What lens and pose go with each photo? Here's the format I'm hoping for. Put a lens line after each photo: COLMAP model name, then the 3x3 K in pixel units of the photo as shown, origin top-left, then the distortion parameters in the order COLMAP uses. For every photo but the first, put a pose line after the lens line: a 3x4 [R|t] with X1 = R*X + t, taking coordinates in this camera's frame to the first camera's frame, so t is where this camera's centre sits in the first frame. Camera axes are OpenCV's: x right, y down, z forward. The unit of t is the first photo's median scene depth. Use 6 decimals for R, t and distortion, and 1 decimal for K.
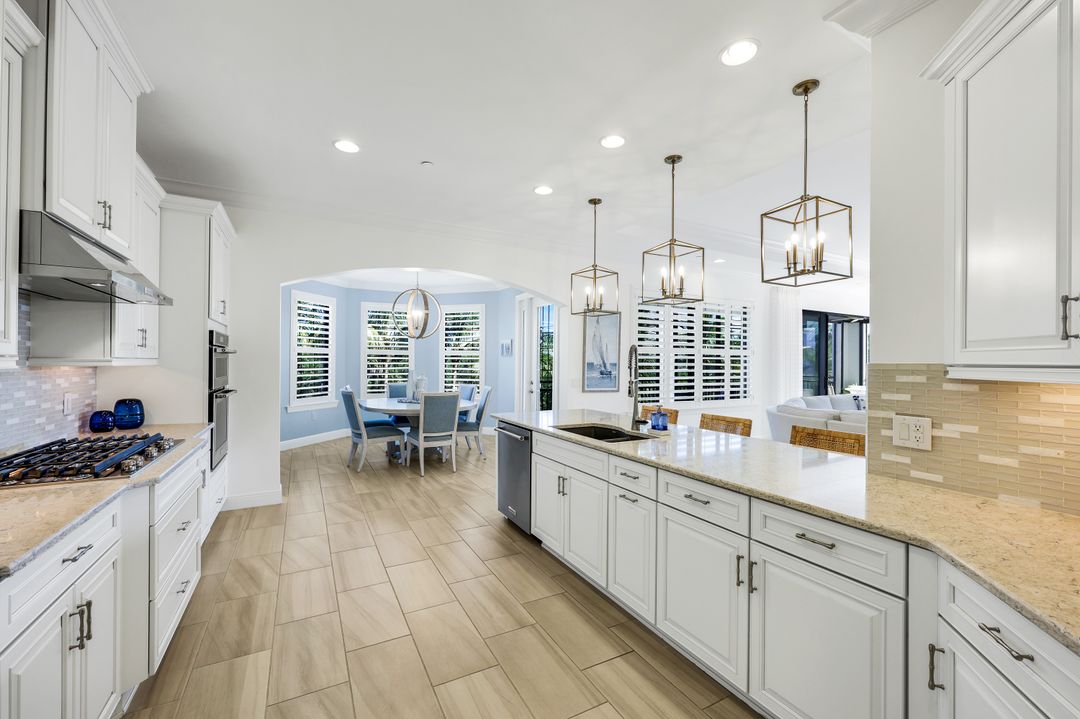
lens RADIAL K [[439.5, 0, 536.8], [0, 439.5, 359.3], [0, 0, 1]] dist [-0.000775, -0.000136]
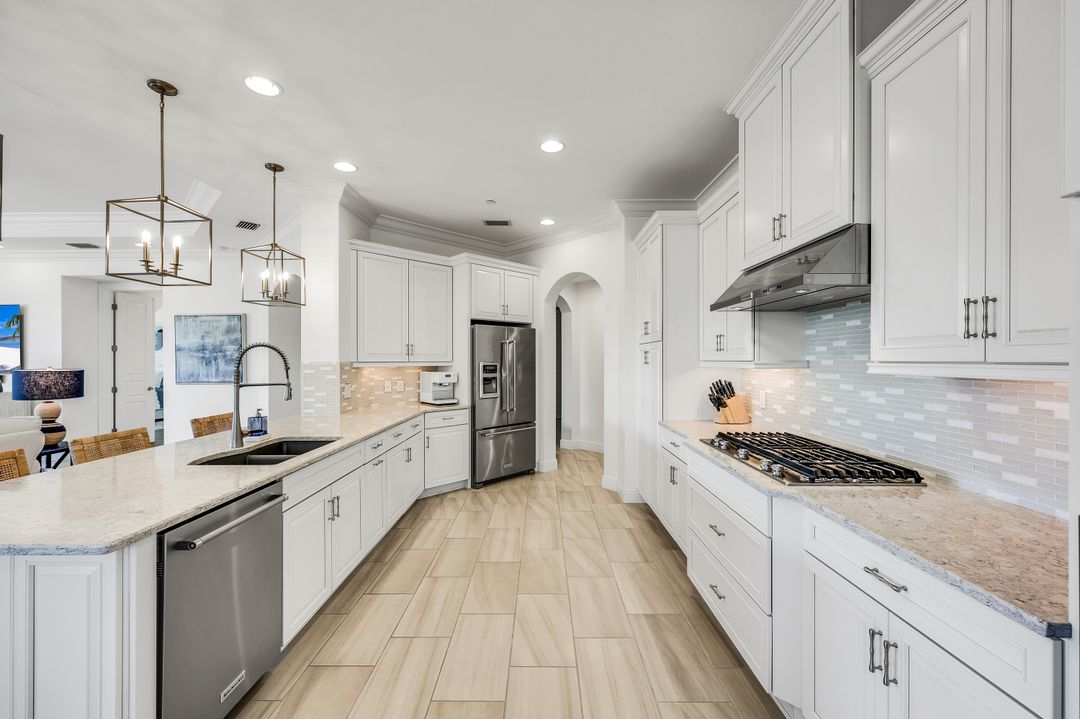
lens RADIAL K [[435.4, 0, 540.0], [0, 435.4, 359.5], [0, 0, 1]] dist [0.000931, 0.000134]
pose [[-0.879019, -0.005792, 0.476752, -0.771616], [-0.007304, 0.999972, -0.001319, -0.003015], [-0.476732, -0.004642, -0.879037, 1.727899]]
